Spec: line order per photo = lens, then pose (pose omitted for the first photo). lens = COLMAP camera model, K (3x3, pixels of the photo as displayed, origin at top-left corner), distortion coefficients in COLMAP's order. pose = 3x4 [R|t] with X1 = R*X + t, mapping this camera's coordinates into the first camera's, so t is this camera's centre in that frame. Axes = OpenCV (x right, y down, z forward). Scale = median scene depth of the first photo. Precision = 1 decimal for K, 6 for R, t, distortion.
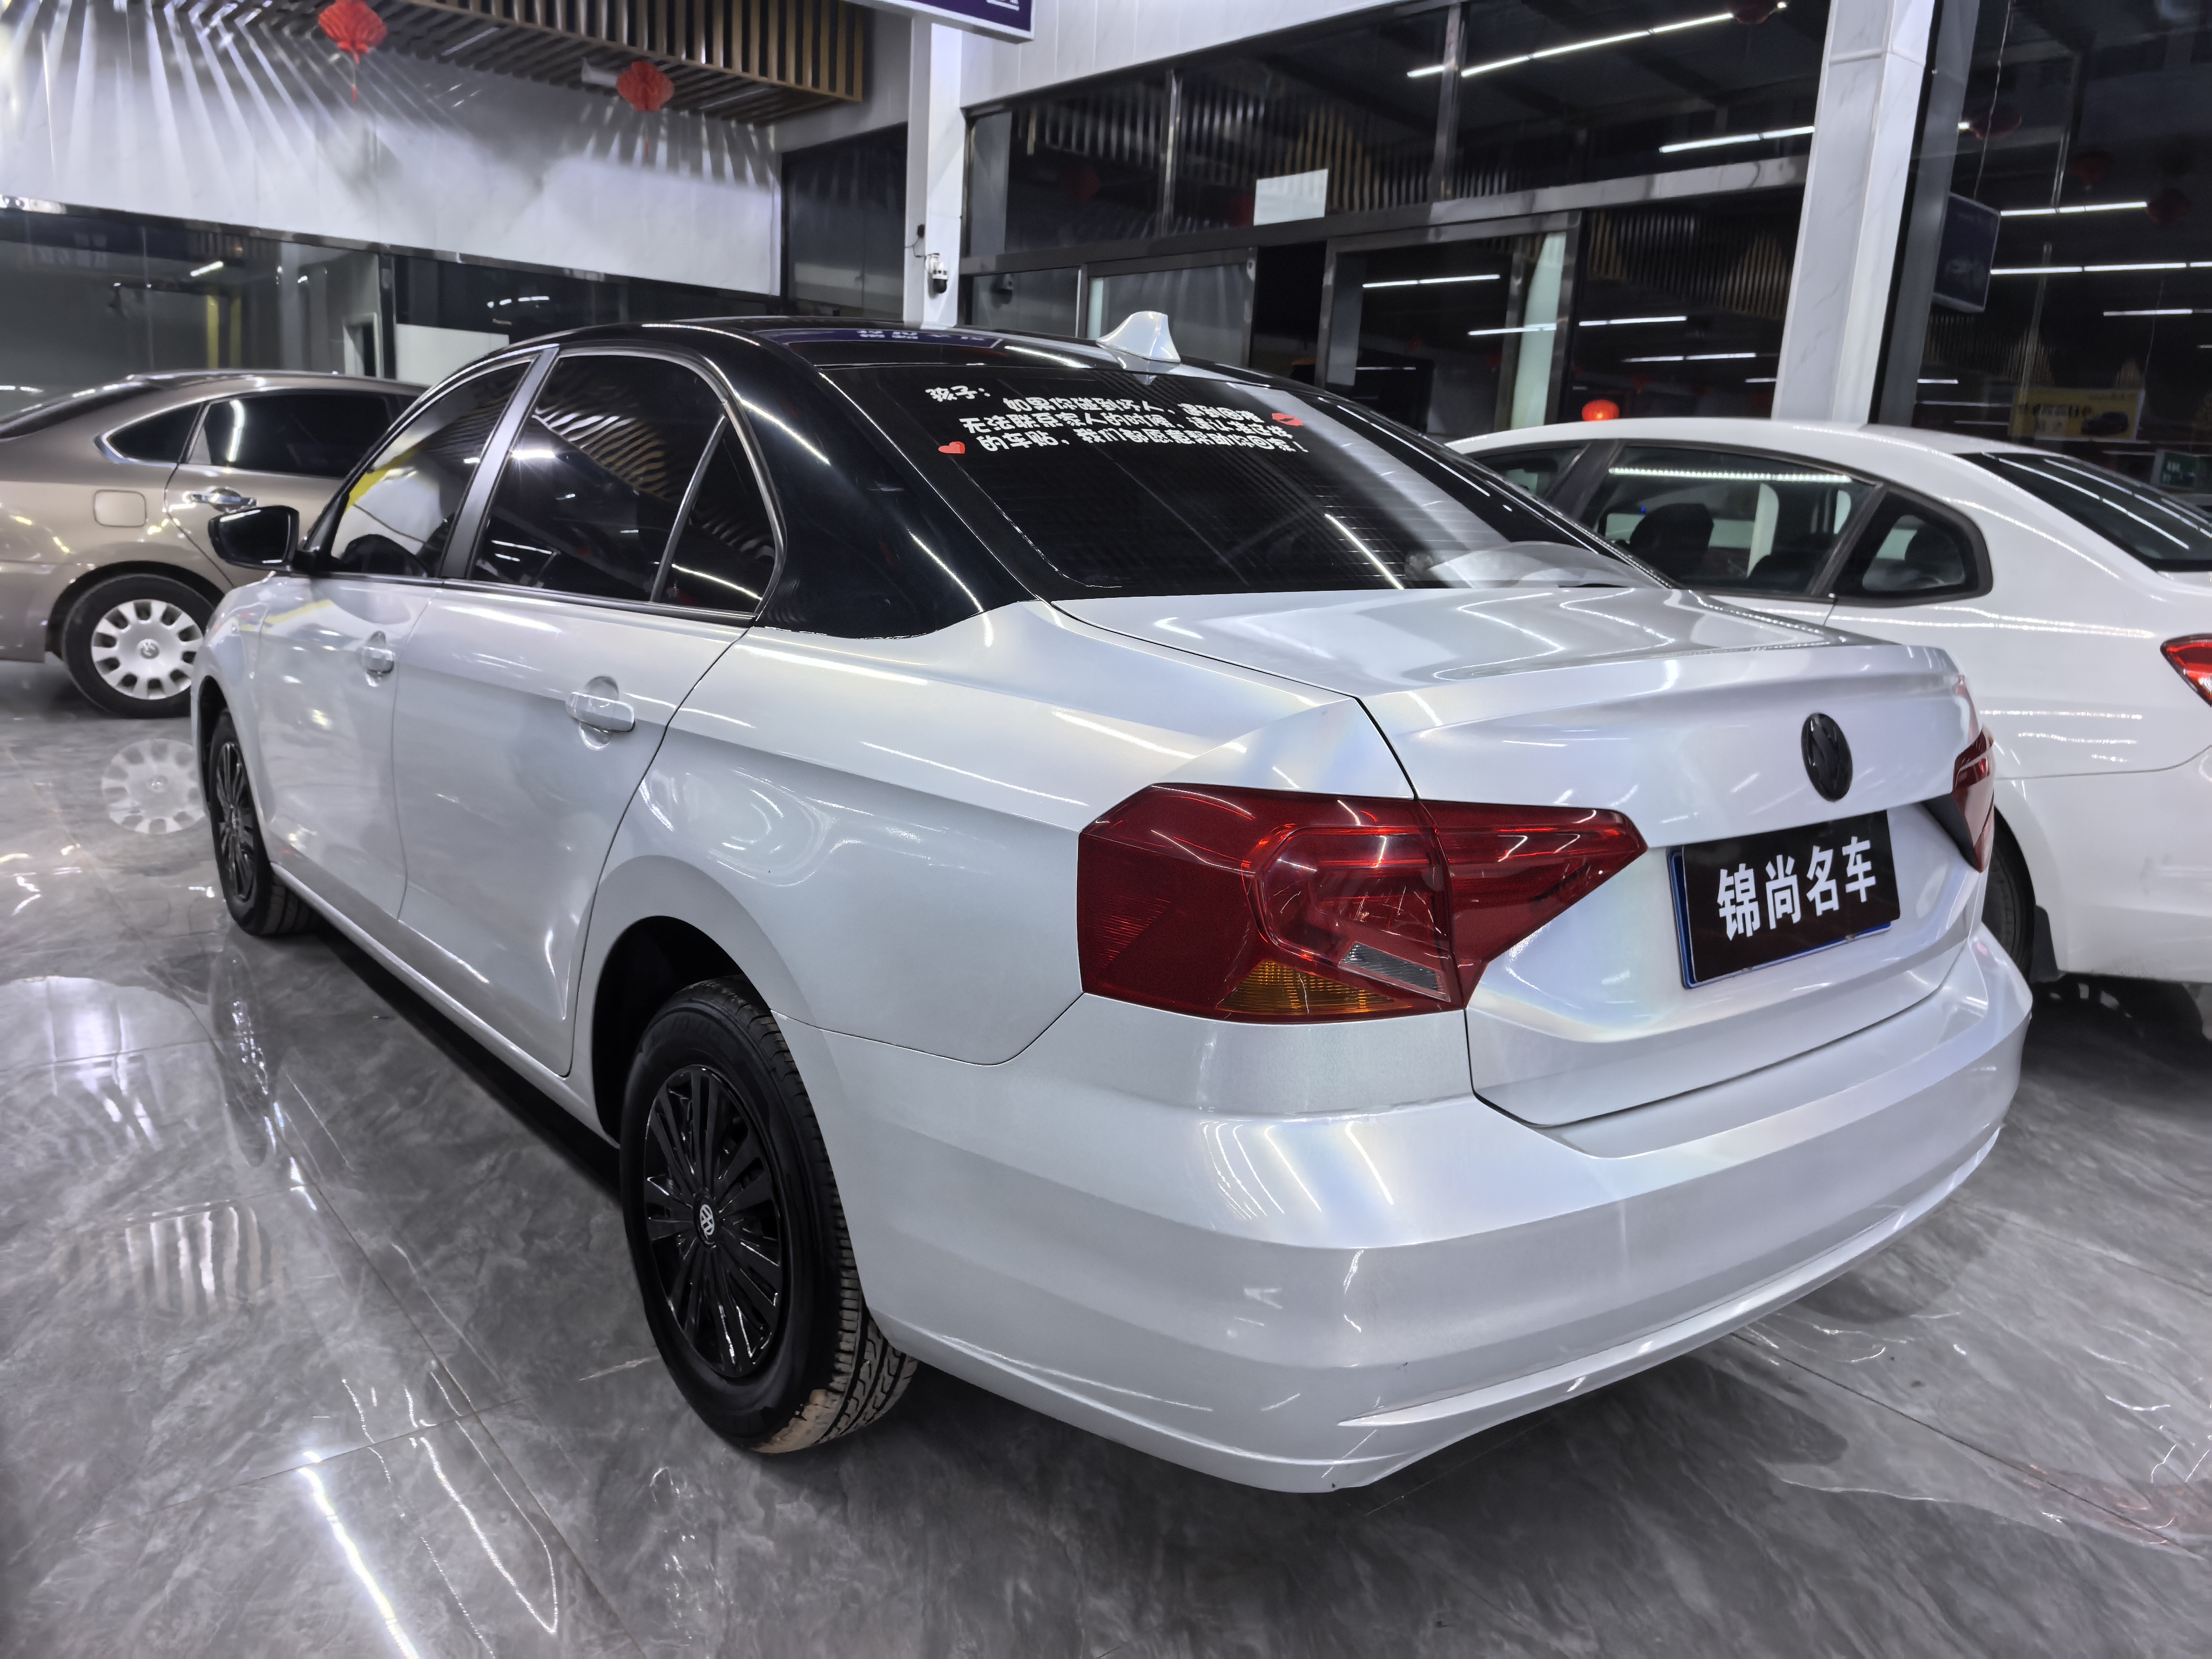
lens RADIAL K [[1579.4, 0, 1114.9], [0, 1579.4, 835.7], [0, 0, 1]] dist [0.013372, -0.005536]
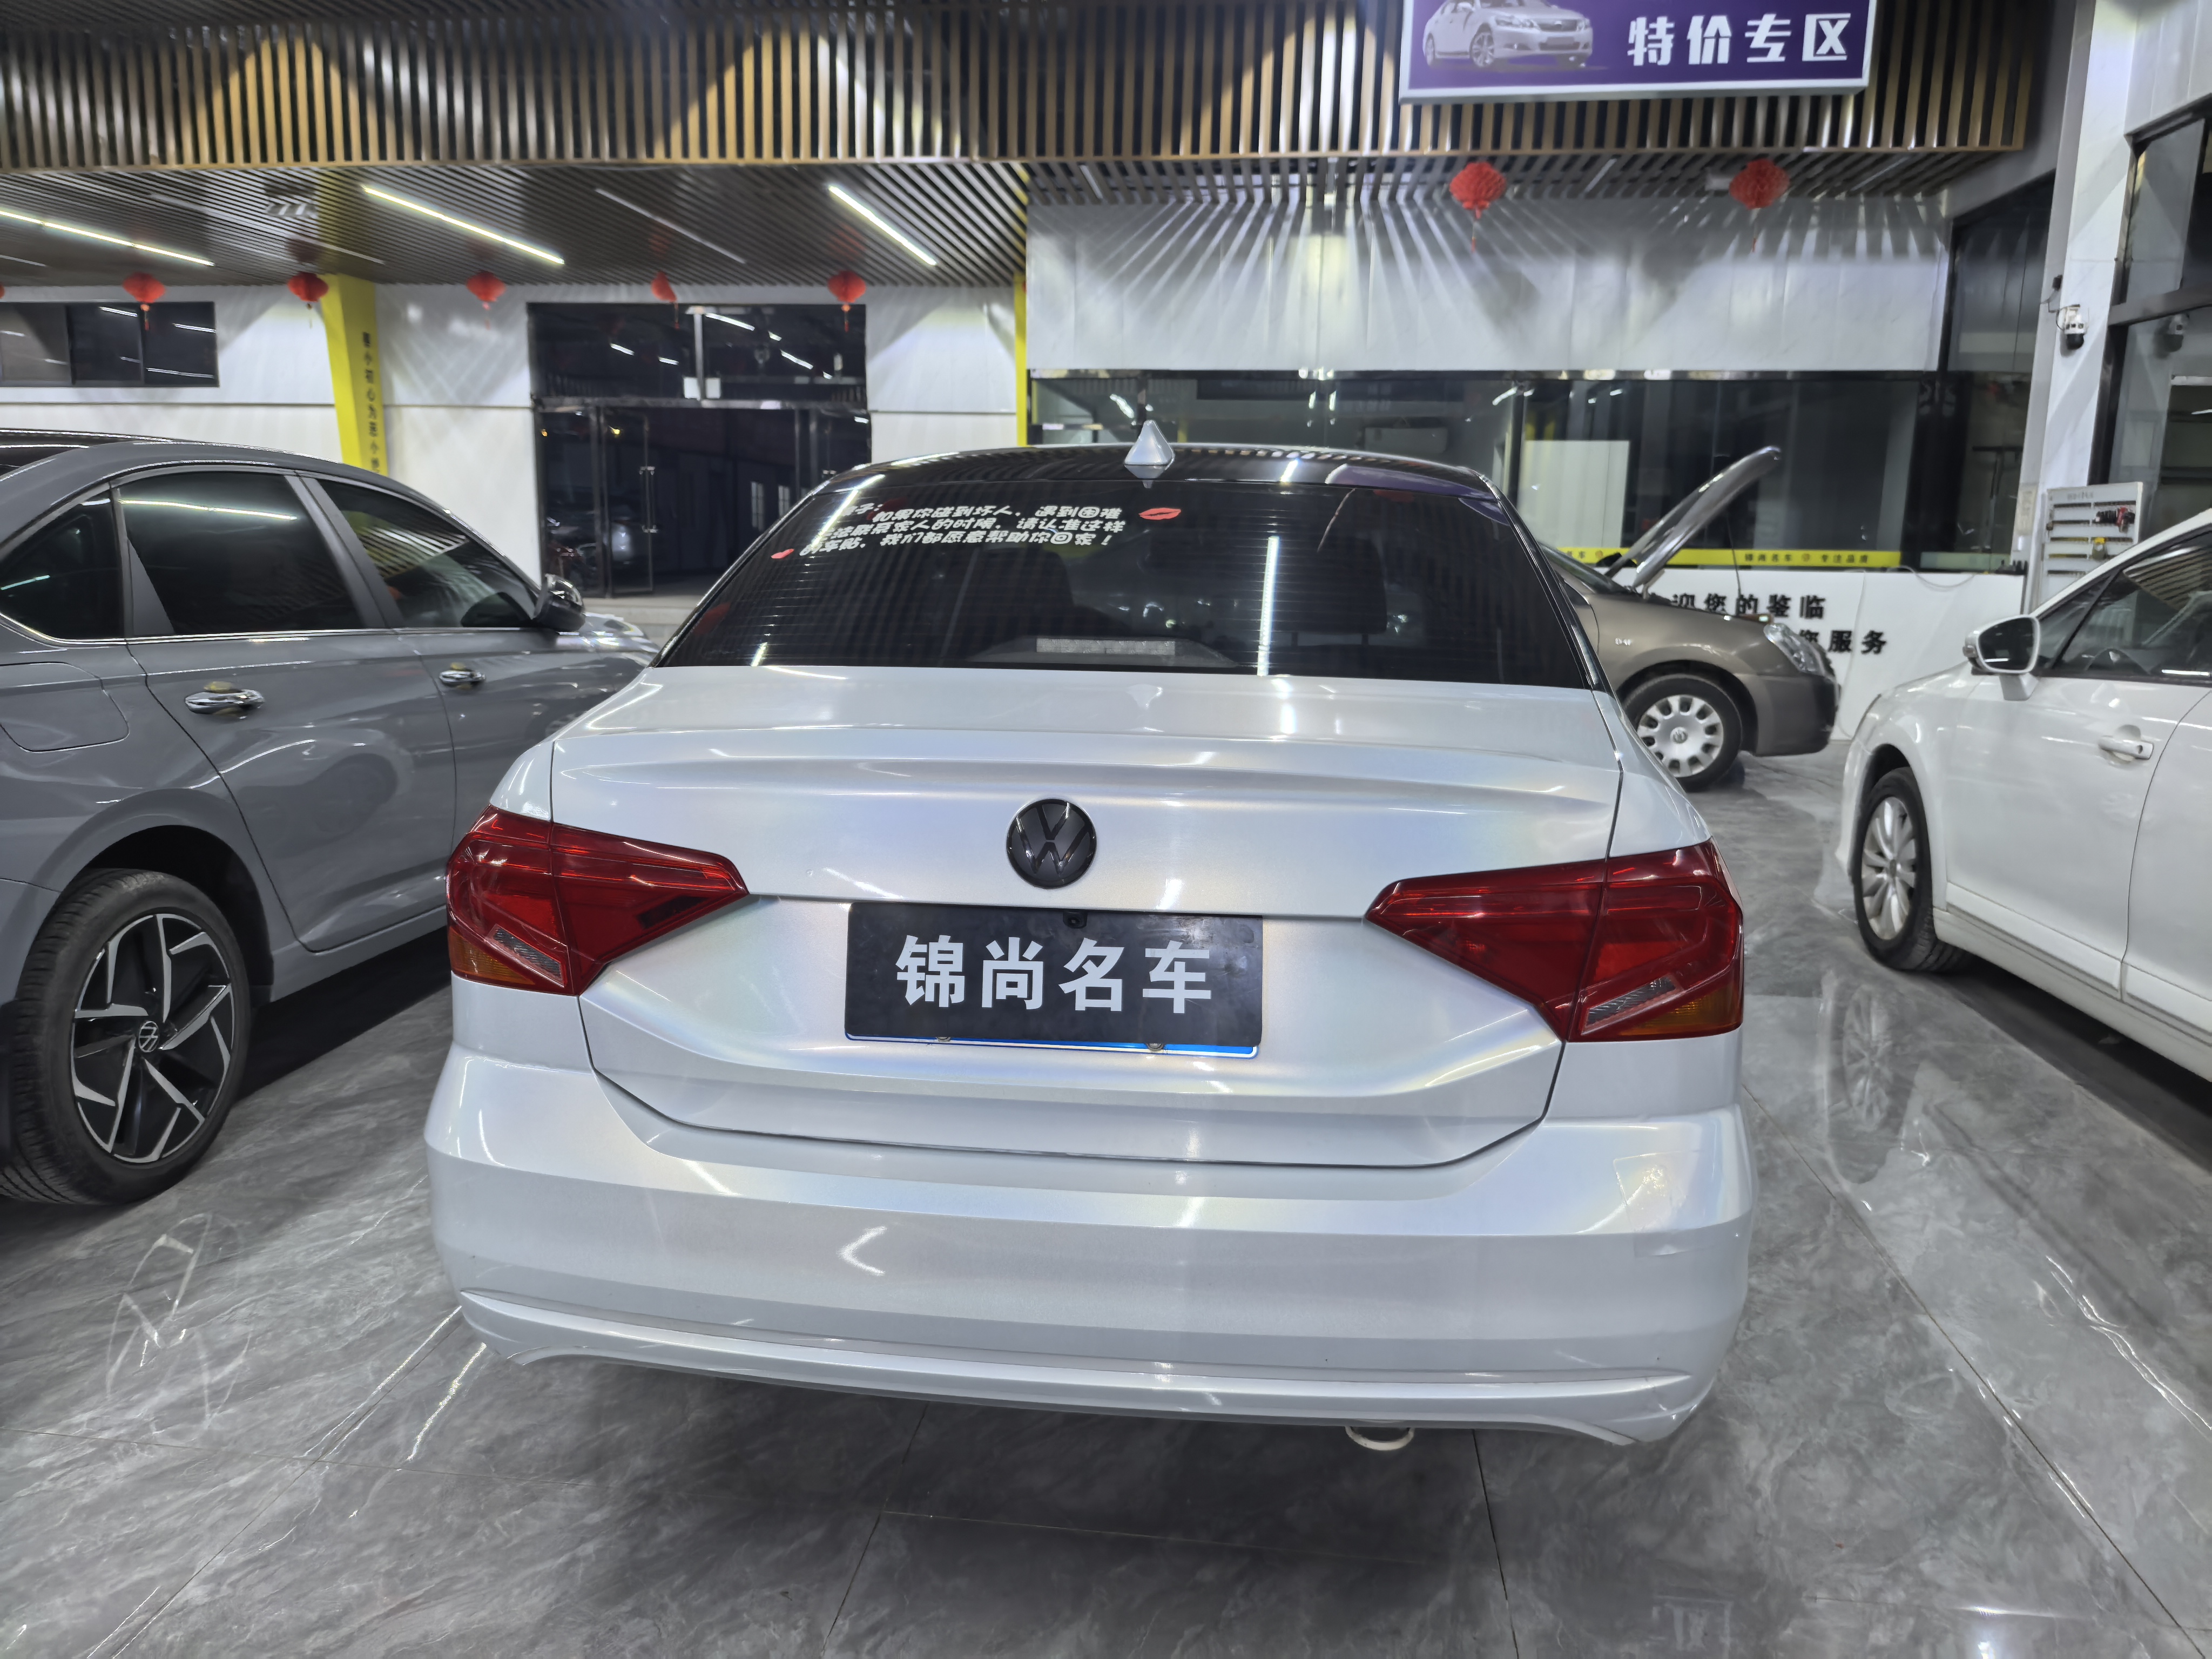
lens RADIAL K [[1569.7, 0, 1106.0], [0, 1569.7, 829.5], [0, 0, 1]] dist [0.059279, -0.070996]
pose [[0.701969, 0.089507, -0.706561, 1.089267], [-0.133759, 0.990987, -0.007351, -0.052218], [0.699534, 0.099669, 0.707614, 0.318251]]
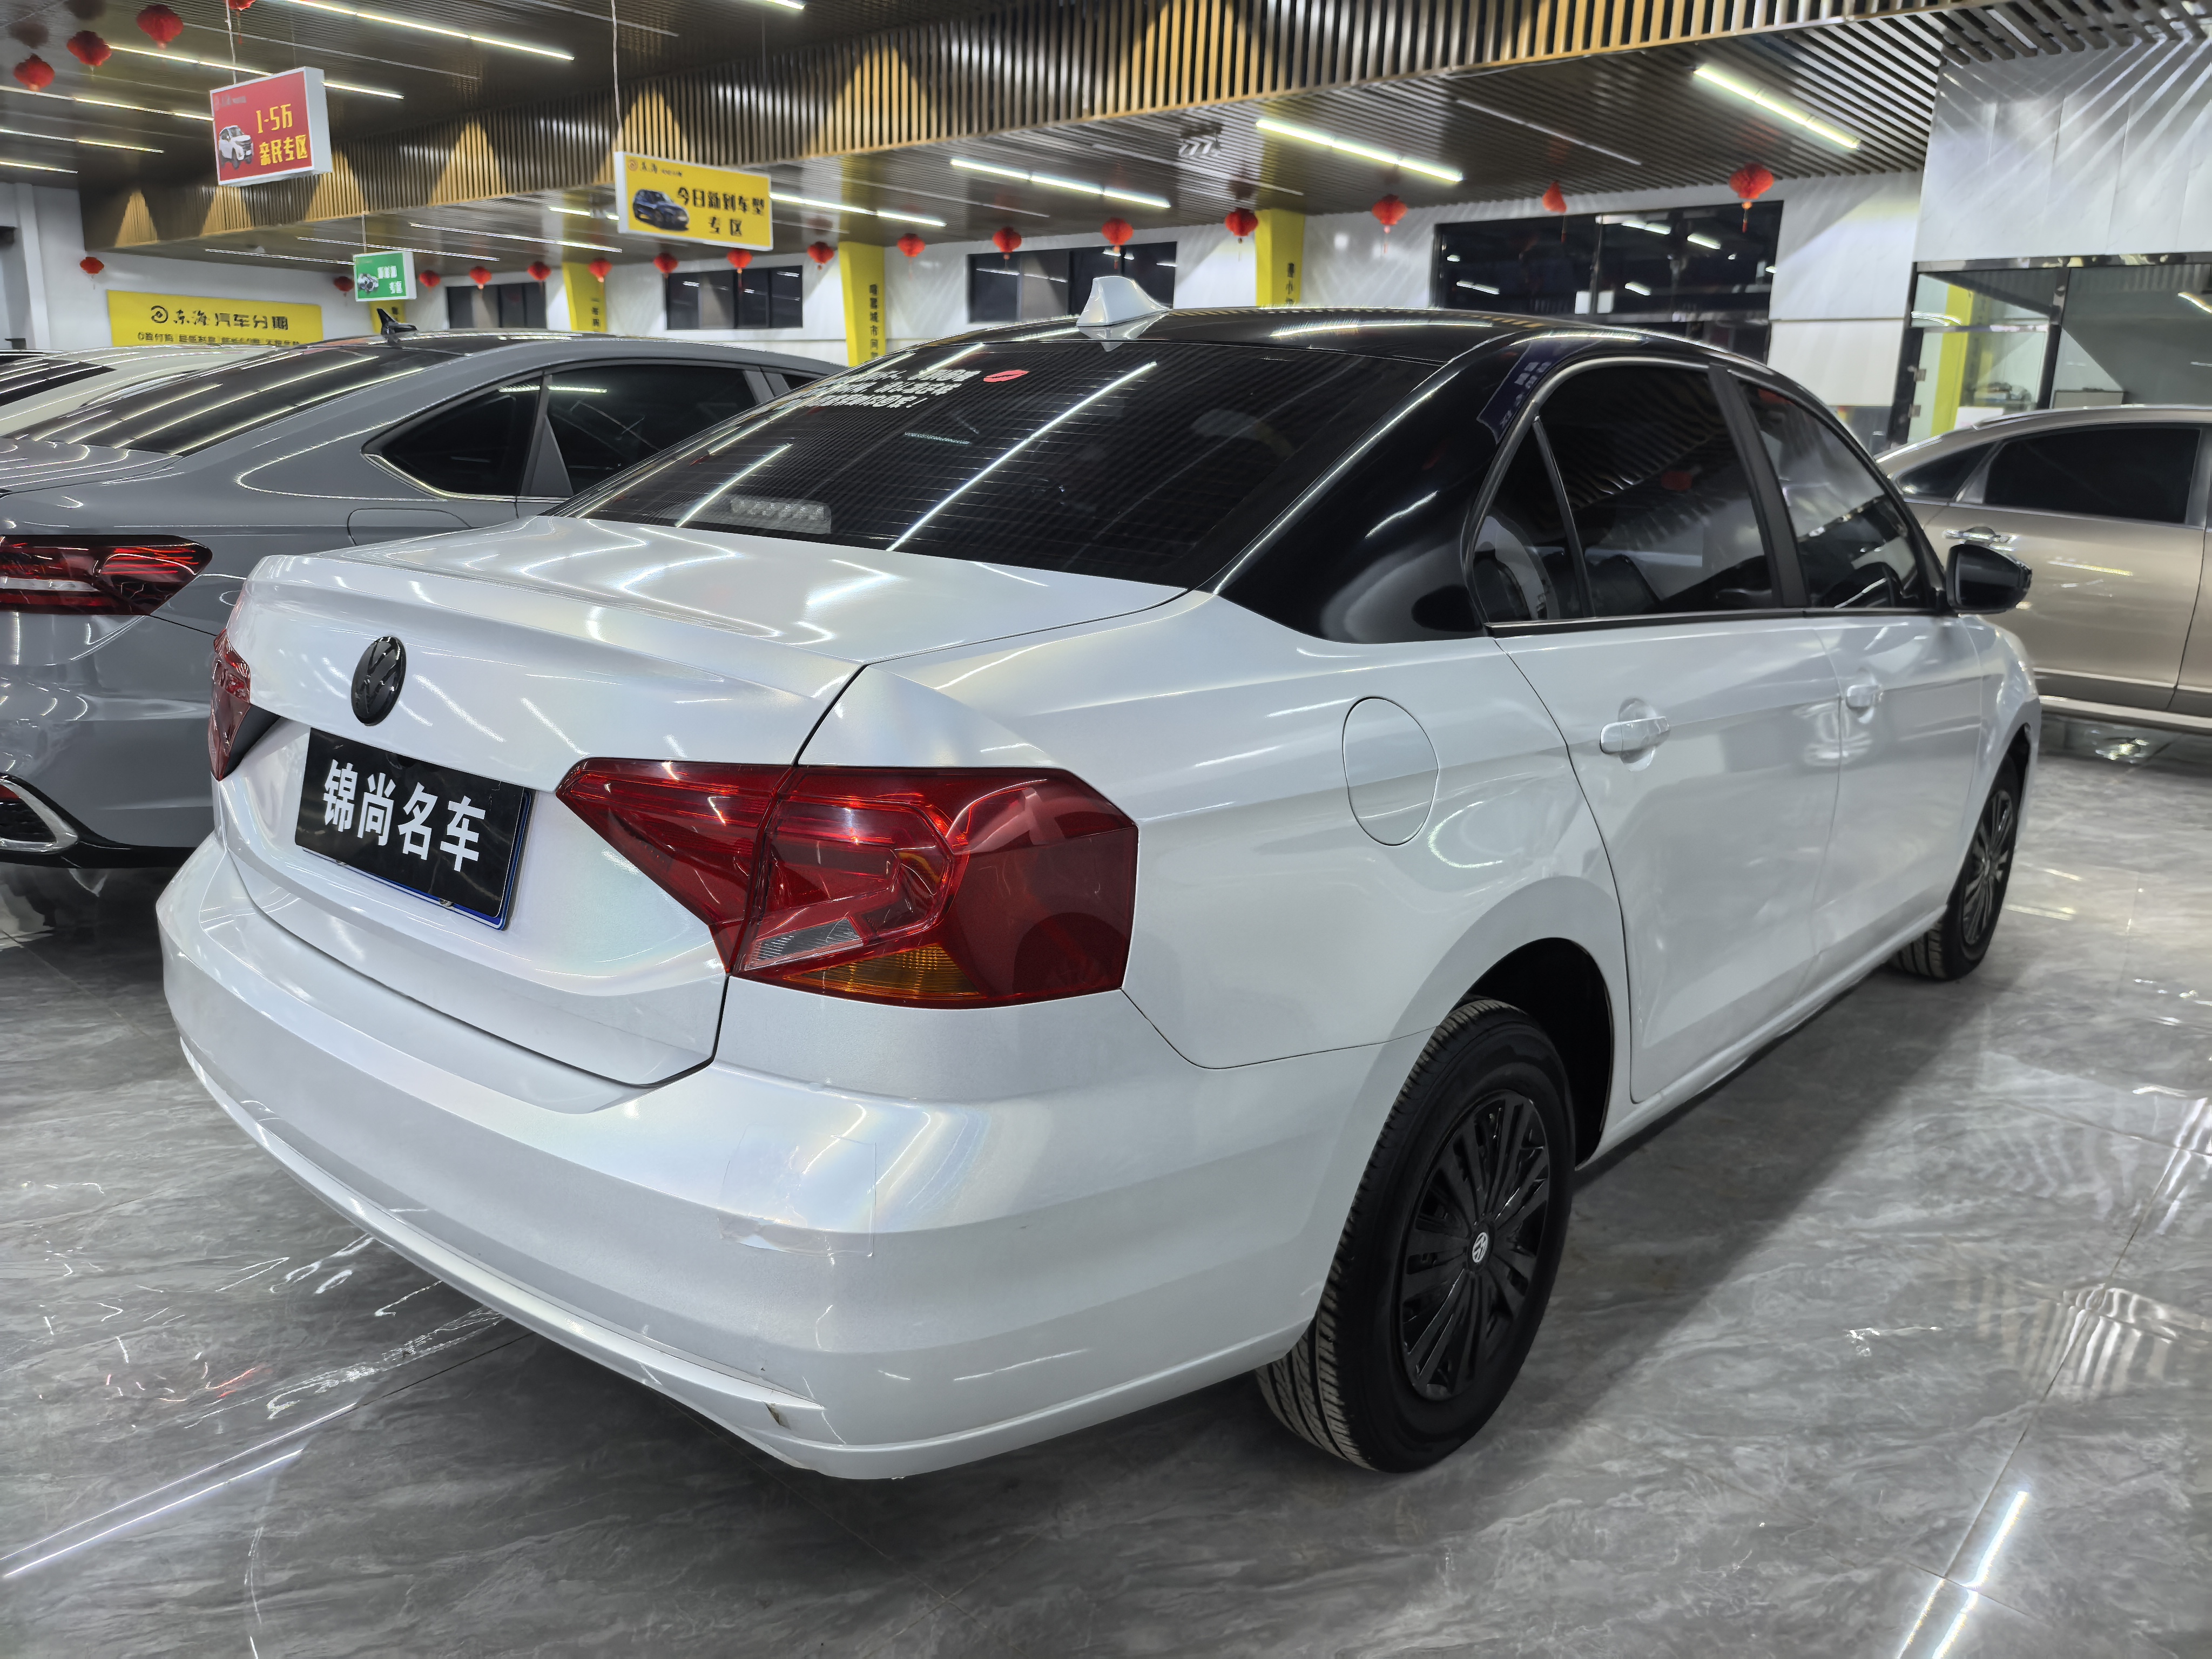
lens RADIAL K [[1582.7, 0, 1145.4], [0, 1582.7, 836.4], [0, 0, 1]] dist [0.061384, -0.070009]
pose [[0.192355, 0.192554, -0.962249, 1.418507], [-0.237192, 0.960609, 0.144811, -0.199977], [0.952229, 0.200382, 0.230450, 1.169684]]
